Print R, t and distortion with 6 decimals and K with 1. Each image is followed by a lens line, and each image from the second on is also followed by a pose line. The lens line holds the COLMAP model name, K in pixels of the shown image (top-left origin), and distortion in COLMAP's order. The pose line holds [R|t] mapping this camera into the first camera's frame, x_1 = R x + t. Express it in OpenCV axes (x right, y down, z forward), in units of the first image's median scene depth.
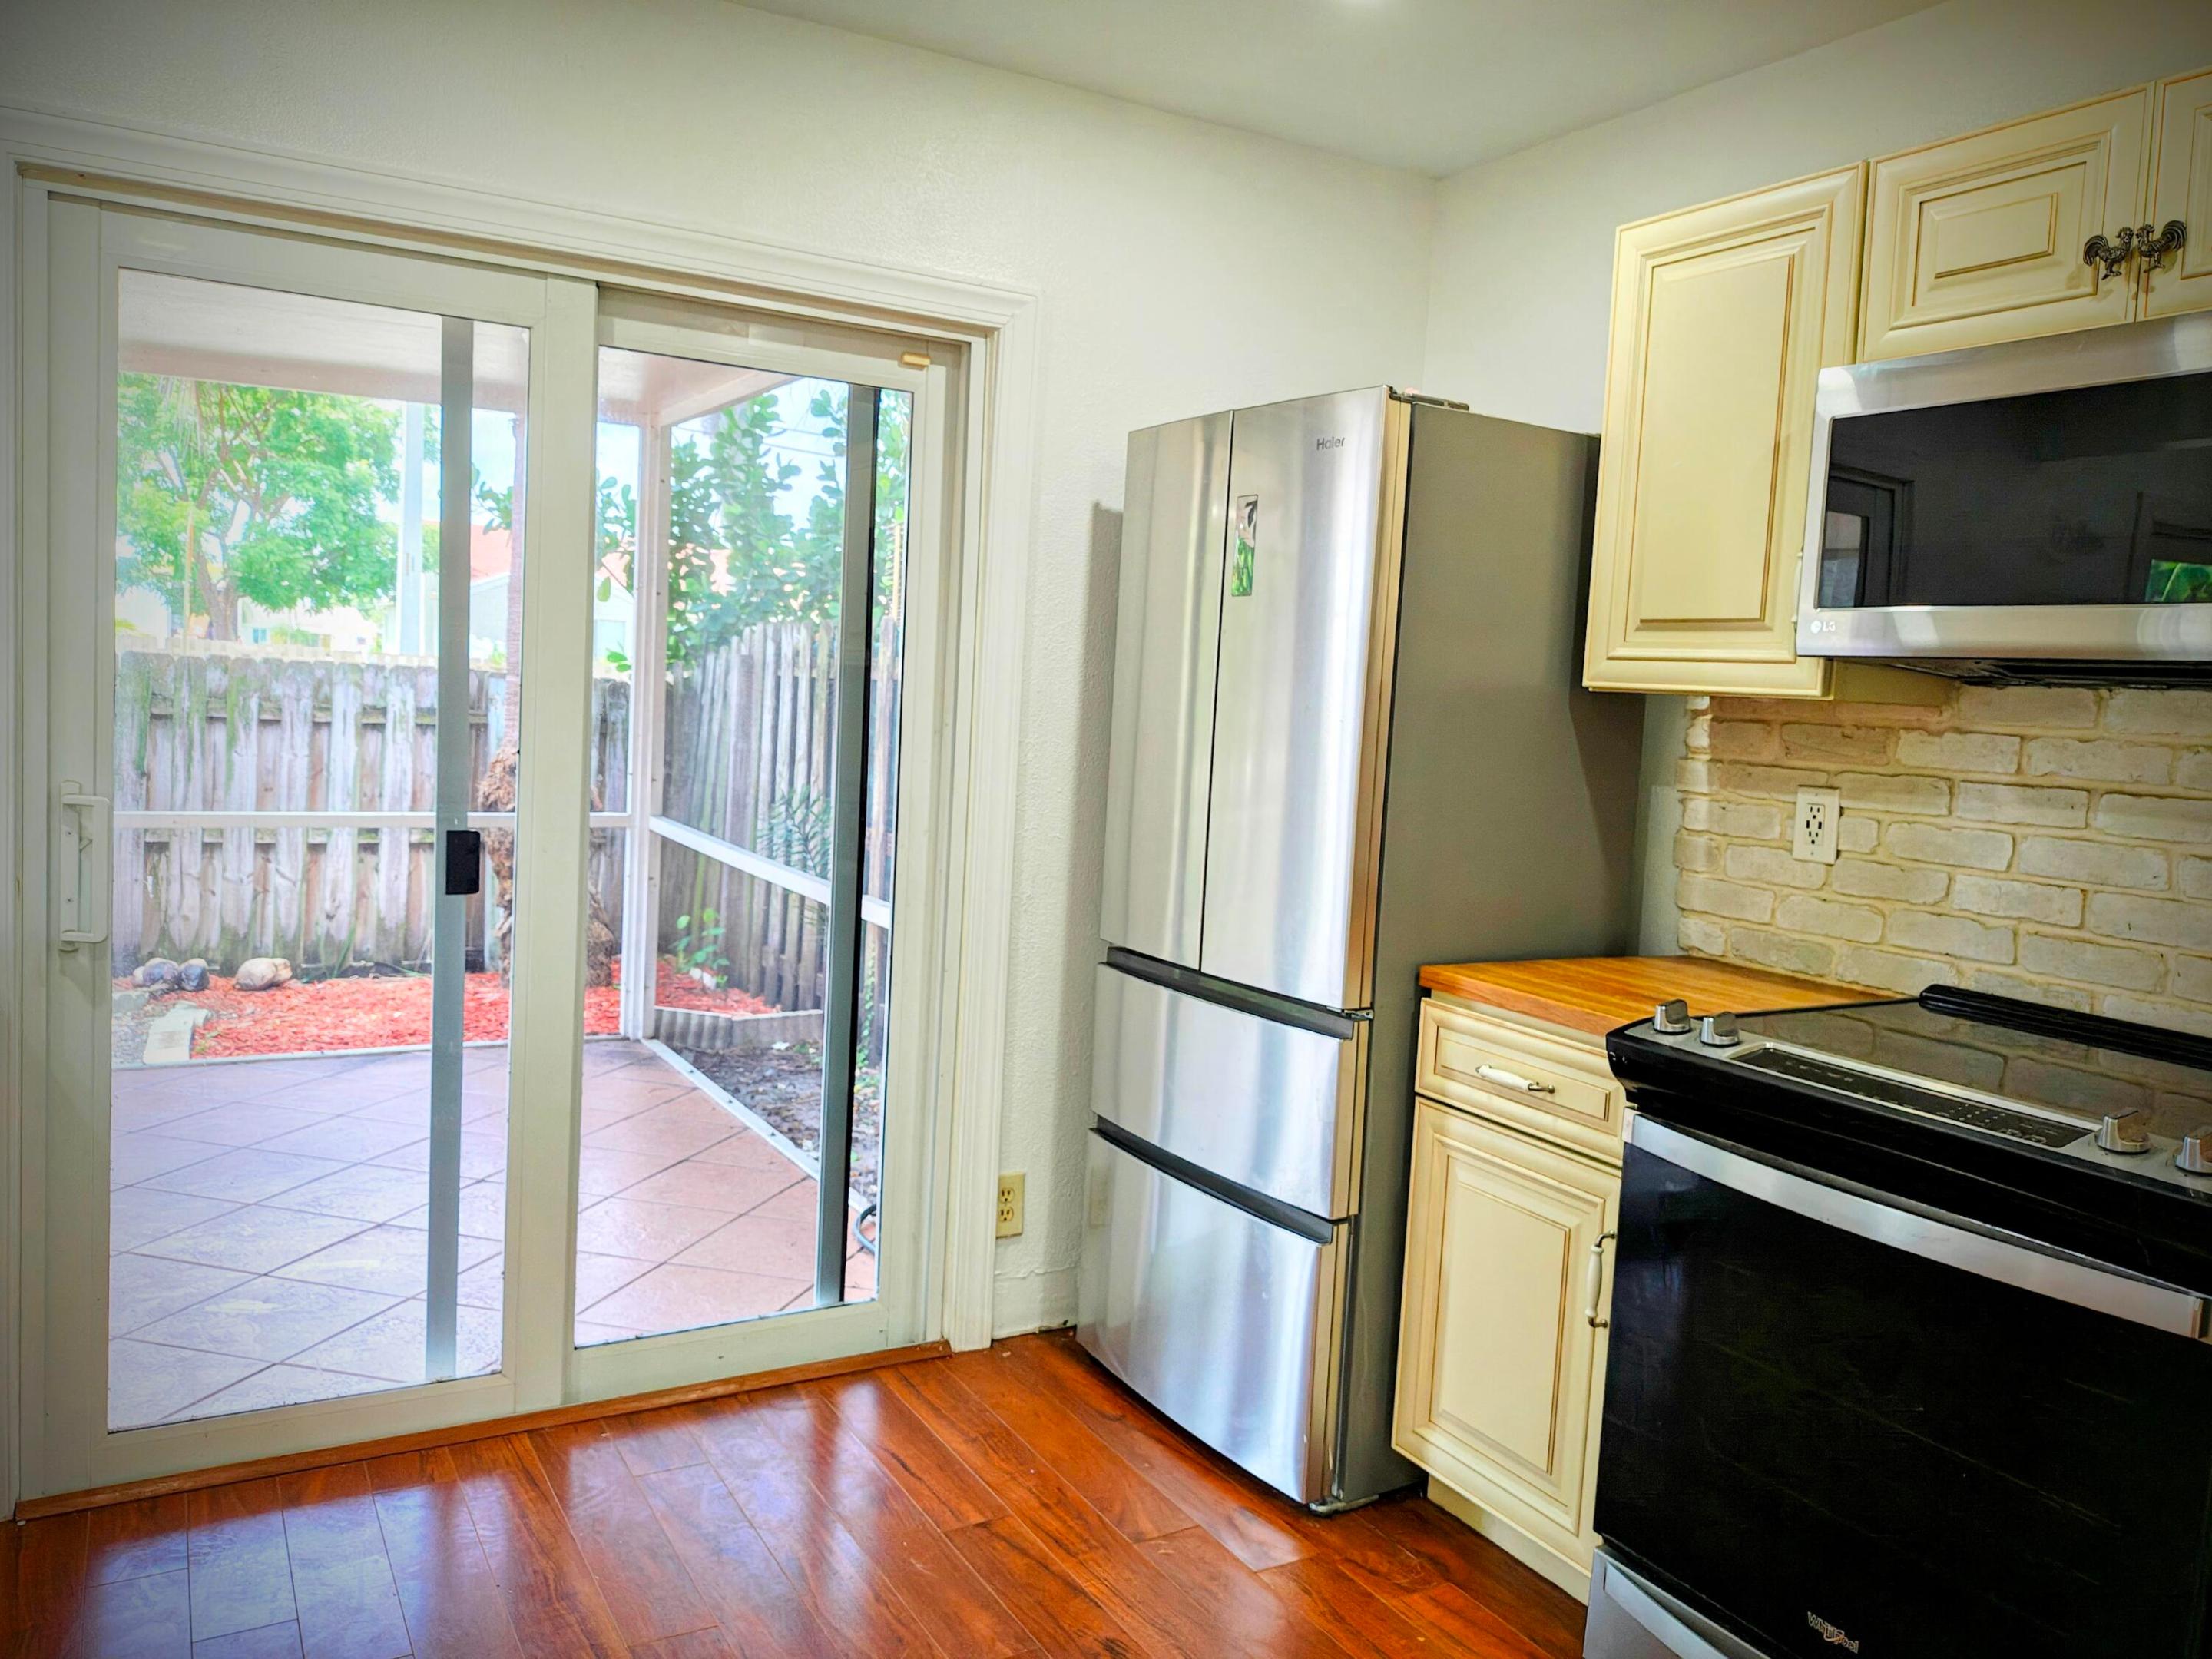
lens RADIAL K [[1659.2, 0, 1107.8], [0, 1659.2, 822.1], [0, 0, 1]] dist [0.053077, -0.006099]
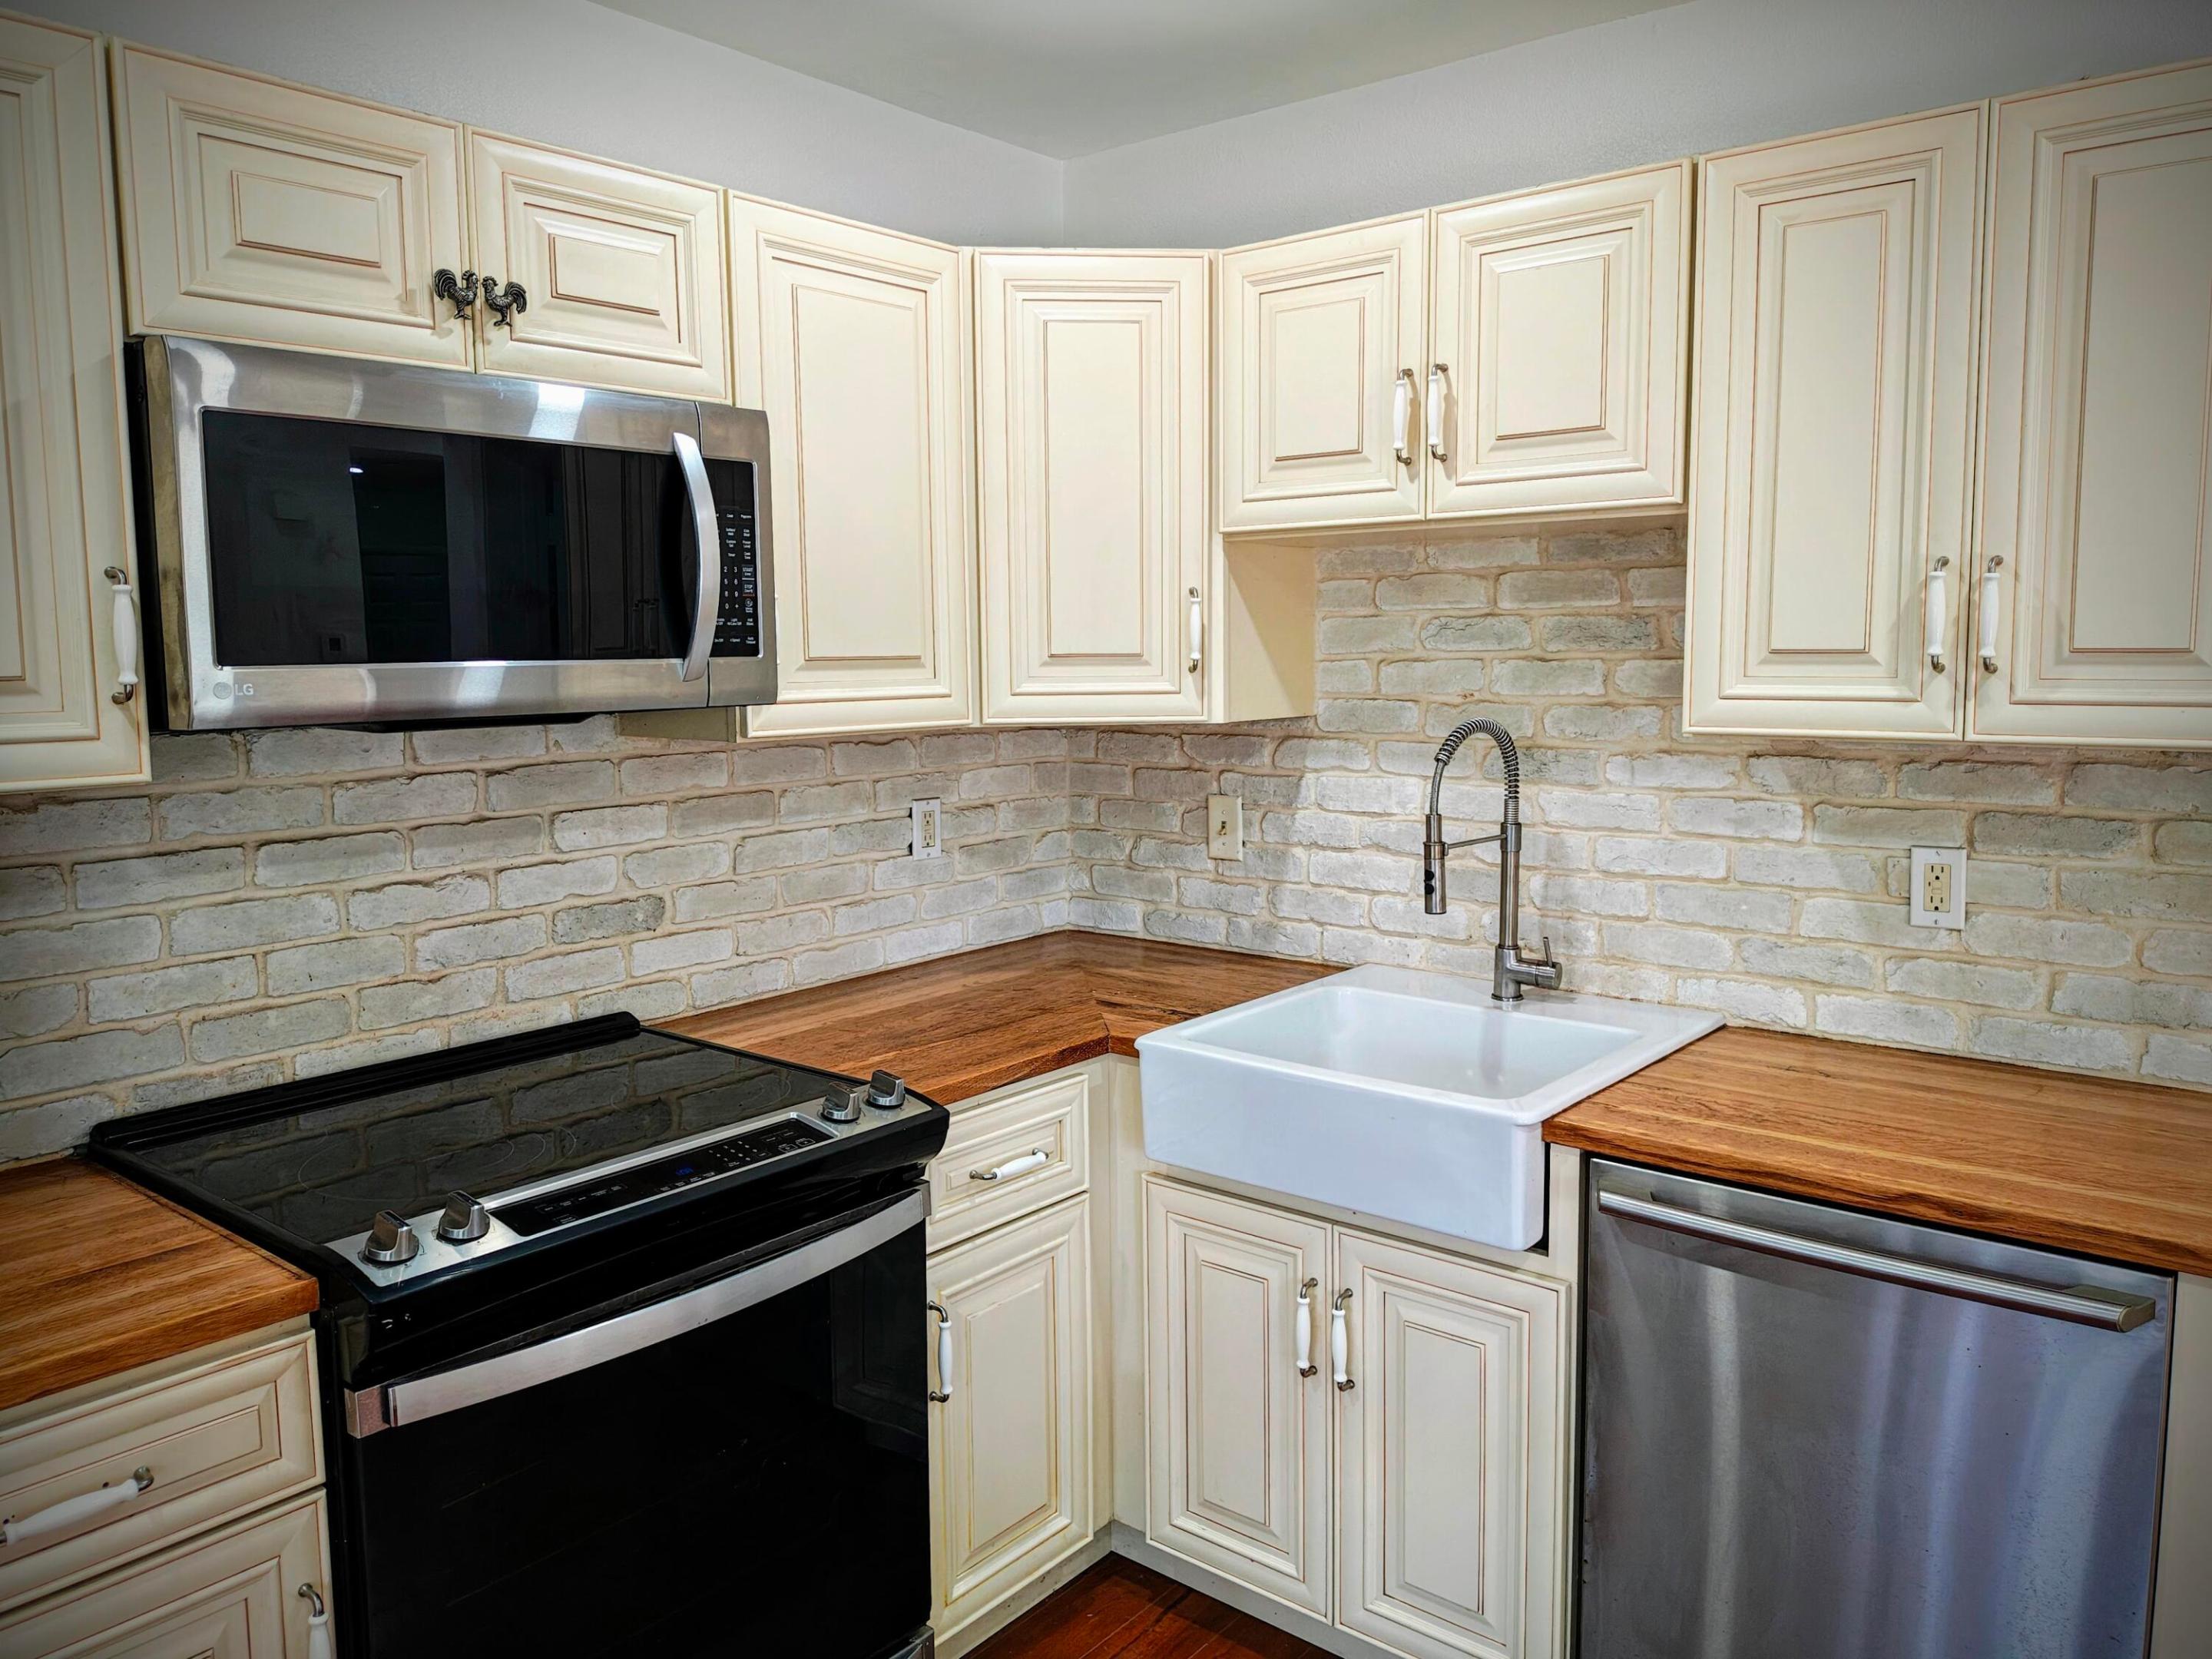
lens RADIAL K [[1659.2, 0, 1104.1], [0, 1659.2, 816.5], [0, 0, 1]] dist [0.053077, -0.006099]
pose [[-0.325727, -0.154317, 0.932785, -0.224689], [0.081790, 0.978292, 0.190407, -0.094019], [-0.941919, 0.138314, -0.306035, 0.474674]]
